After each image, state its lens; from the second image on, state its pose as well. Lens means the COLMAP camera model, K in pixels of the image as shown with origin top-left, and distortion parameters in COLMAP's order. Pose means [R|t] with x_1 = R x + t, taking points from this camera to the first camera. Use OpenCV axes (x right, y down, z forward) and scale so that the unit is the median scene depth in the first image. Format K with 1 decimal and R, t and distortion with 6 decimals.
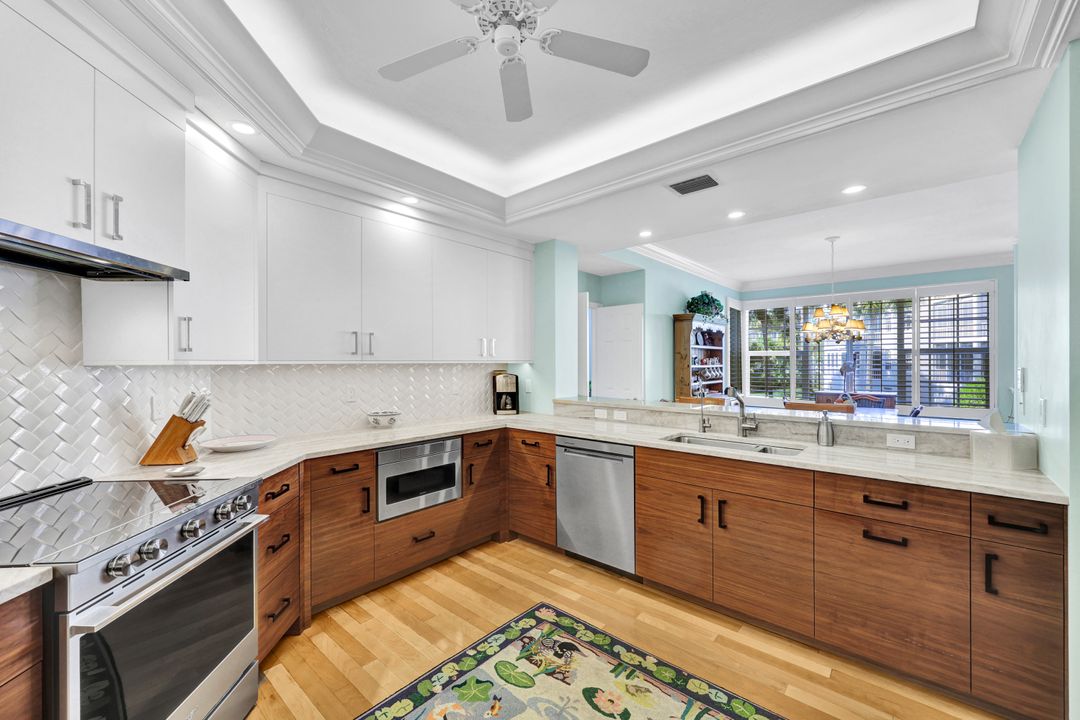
lens RADIAL K [[434.5, 0, 536.6], [0, 434.5, 359.7], [0, 0, 1]] dist [0.003565, -0.000237]
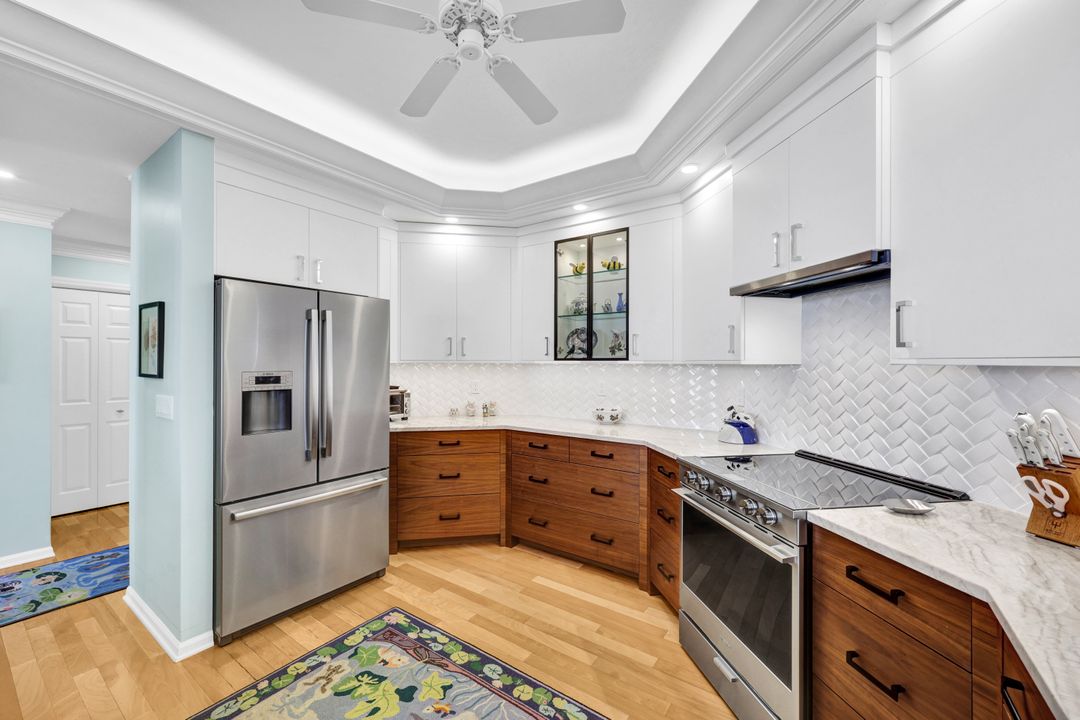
lens RADIAL K [[434.5, 0, 542.6], [0, 434.5, 361.6], [0, 0, 1]] dist [0.003565, -0.000237]
pose [[-0.994894, 0.006165, -0.100741, -0.086981], [0.006515, 0.999974, -0.003150, 0.002479], [0.100719, -0.003790, -0.994908, 1.350248]]
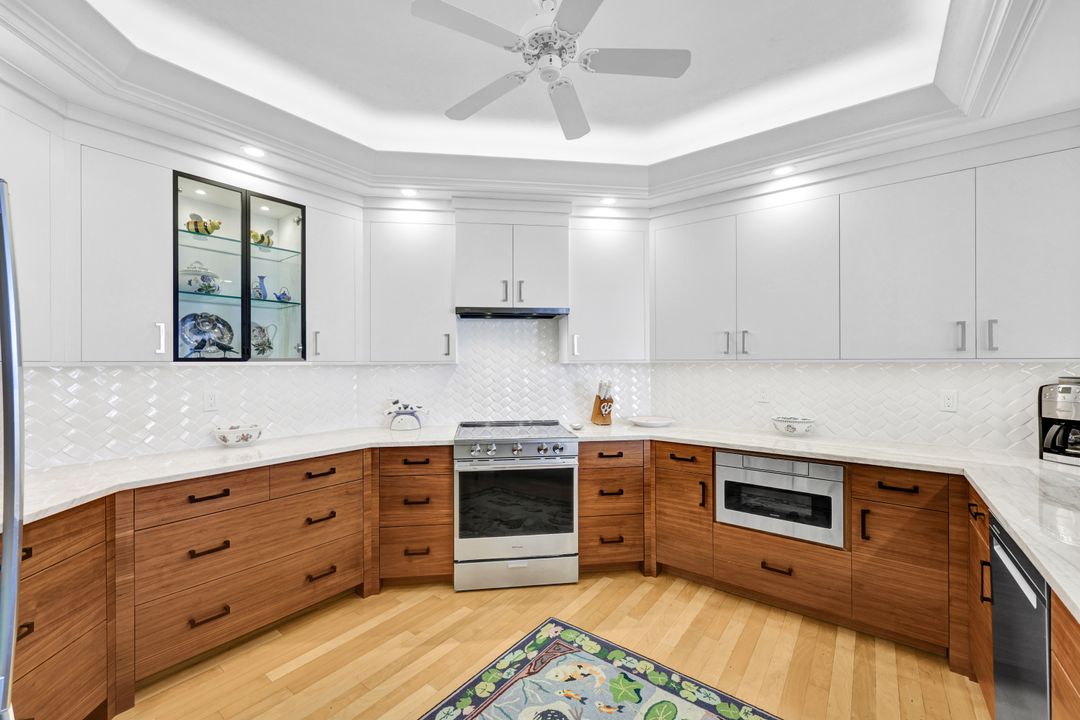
lens RADIAL K [[434.5, 0, 538.8], [0, 434.5, 358.7], [0, 0, 1]] dist [0.003565, -0.000237]
pose [[0.062160, -0.003761, -0.998059, 0.686145], [0.008553, 0.999958, -0.003235, -0.001156], [0.998030, -0.008336, 0.062190, 0.602283]]
